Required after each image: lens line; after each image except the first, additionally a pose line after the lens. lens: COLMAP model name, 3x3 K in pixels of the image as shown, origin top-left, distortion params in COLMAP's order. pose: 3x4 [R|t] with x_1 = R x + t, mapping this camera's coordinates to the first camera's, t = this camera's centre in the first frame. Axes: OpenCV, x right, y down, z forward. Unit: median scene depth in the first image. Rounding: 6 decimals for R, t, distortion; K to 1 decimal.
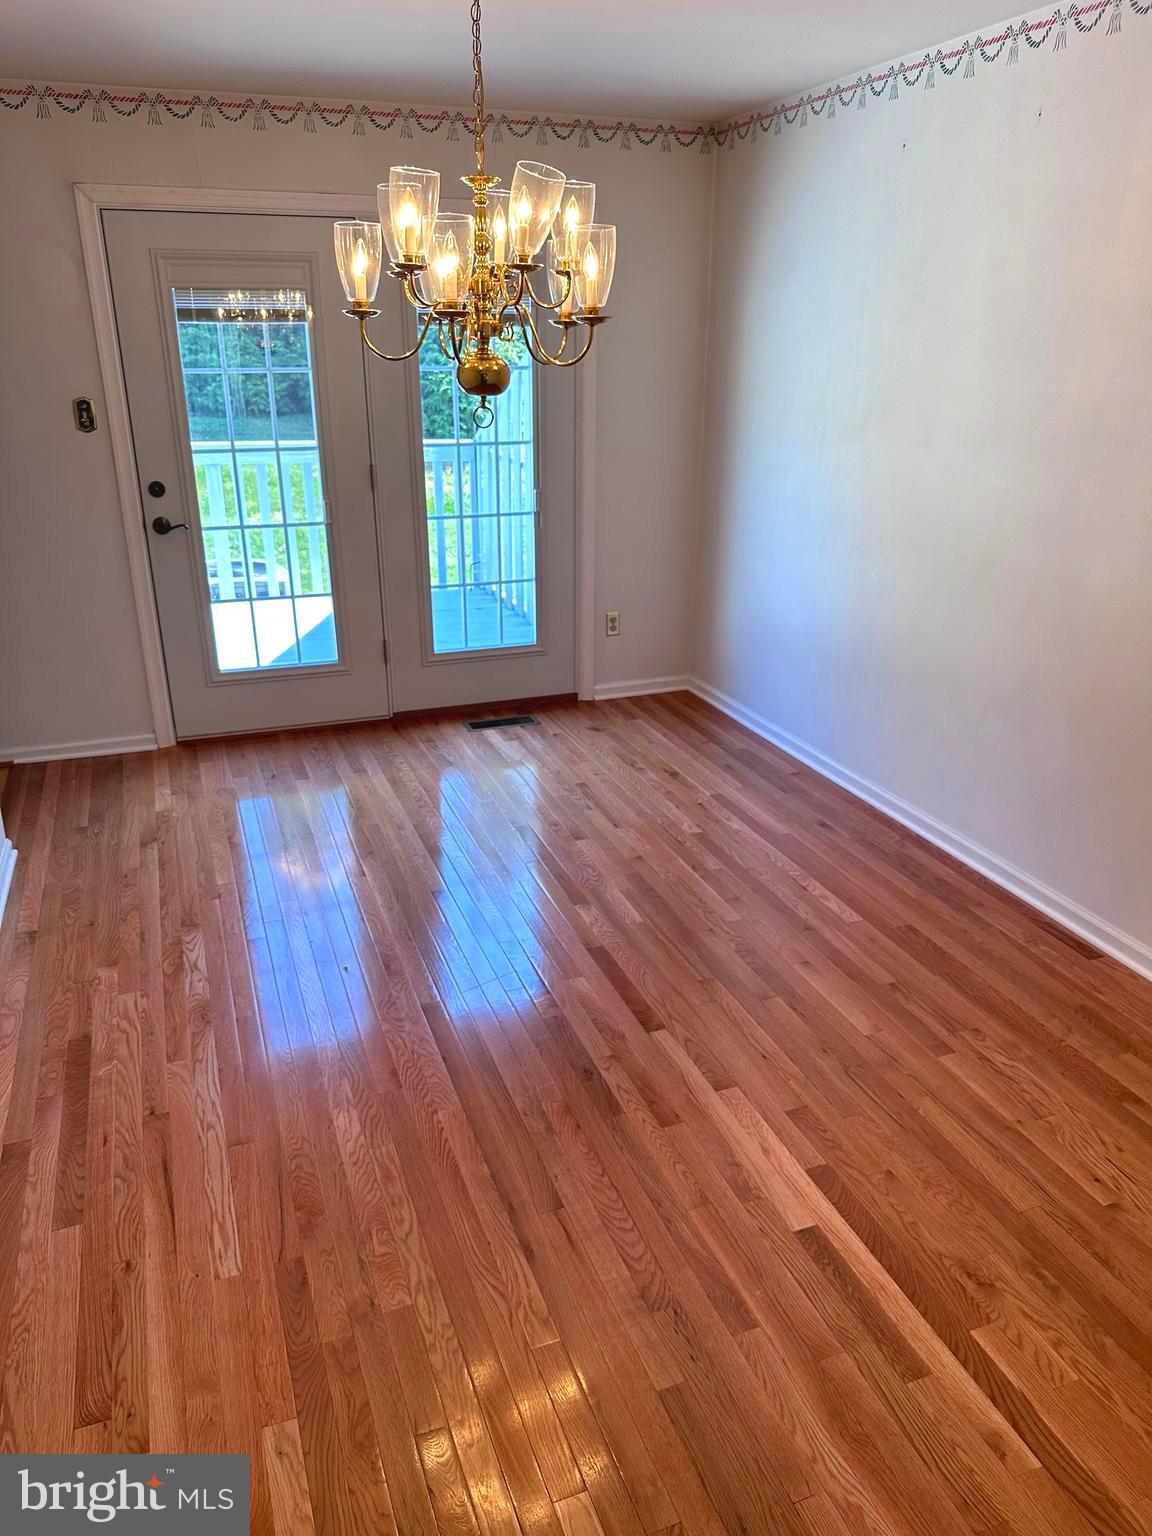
lens RADIAL K [[1088.4, 0, 575.7], [0, 1088.4, 776.4], [0, 0, 1]] dist [0.024546, -0.036113]
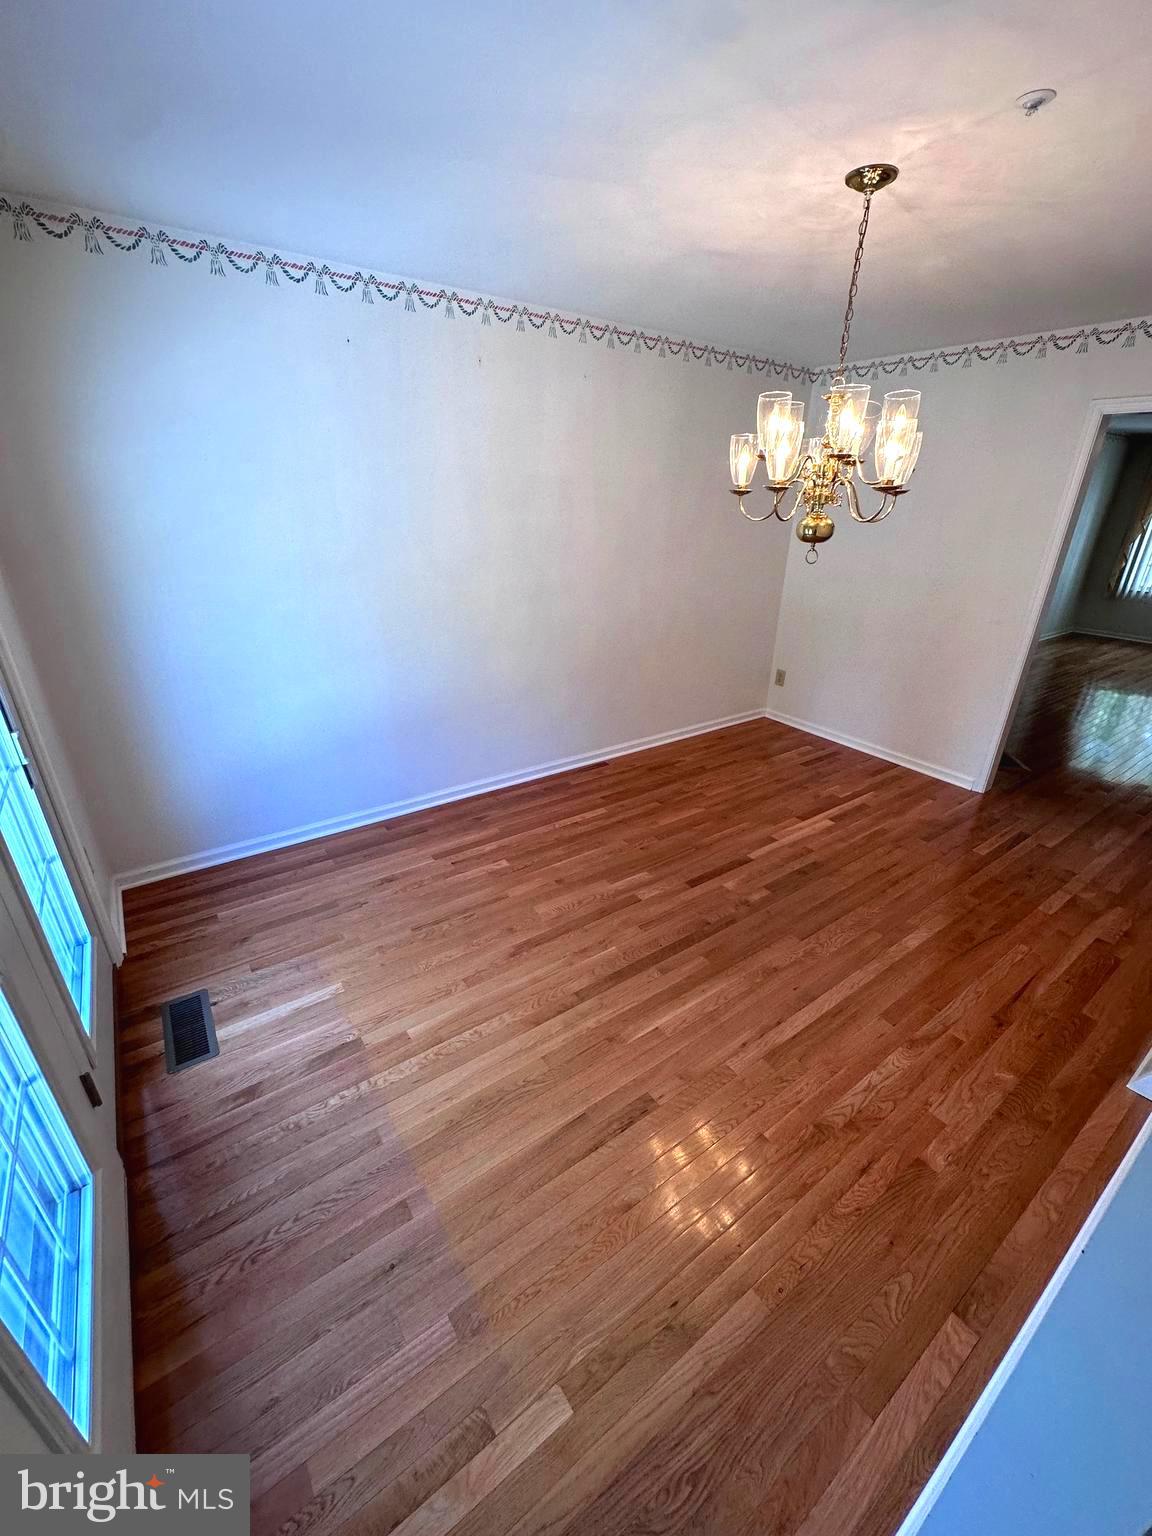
lens RADIAL K [[612.8, 0, 577.3], [0, 612.8, 767.6], [0, 0, 1]] dist [-0.003260, -0.000005]
pose [[-0.251737, -0.404188, 0.879352, -0.641608], [0.340684, 0.813445, 0.471425, -0.447725], [-0.905849, 0.418256, -0.067074, 1.094918]]
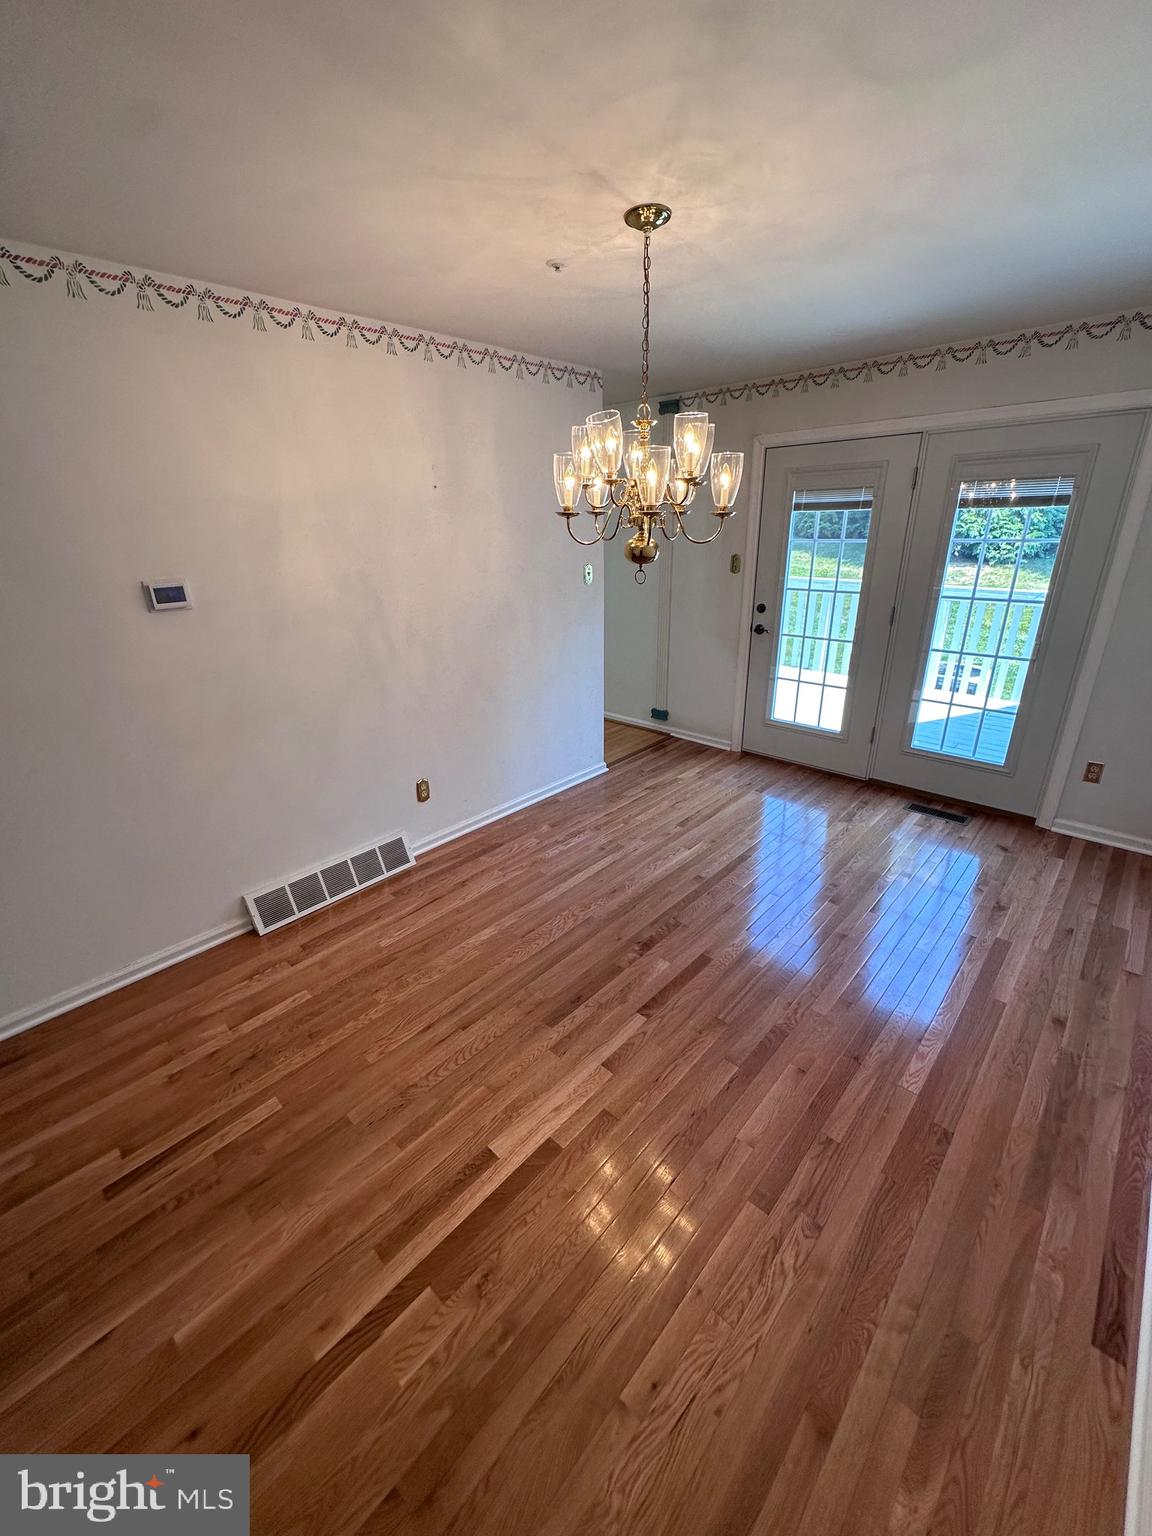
lens RADIAL K [[612.8, 0, 577.3], [0, 612.8, 767.6], [0, 0, 1]] dist [-0.003260, -0.000005]
pose [[0.437437, 0.319612, -0.840534, 0.513613], [-0.309952, 0.931017, 0.192711, -0.163017], [0.844144, 0.176226, 0.506326, 0.398417]]
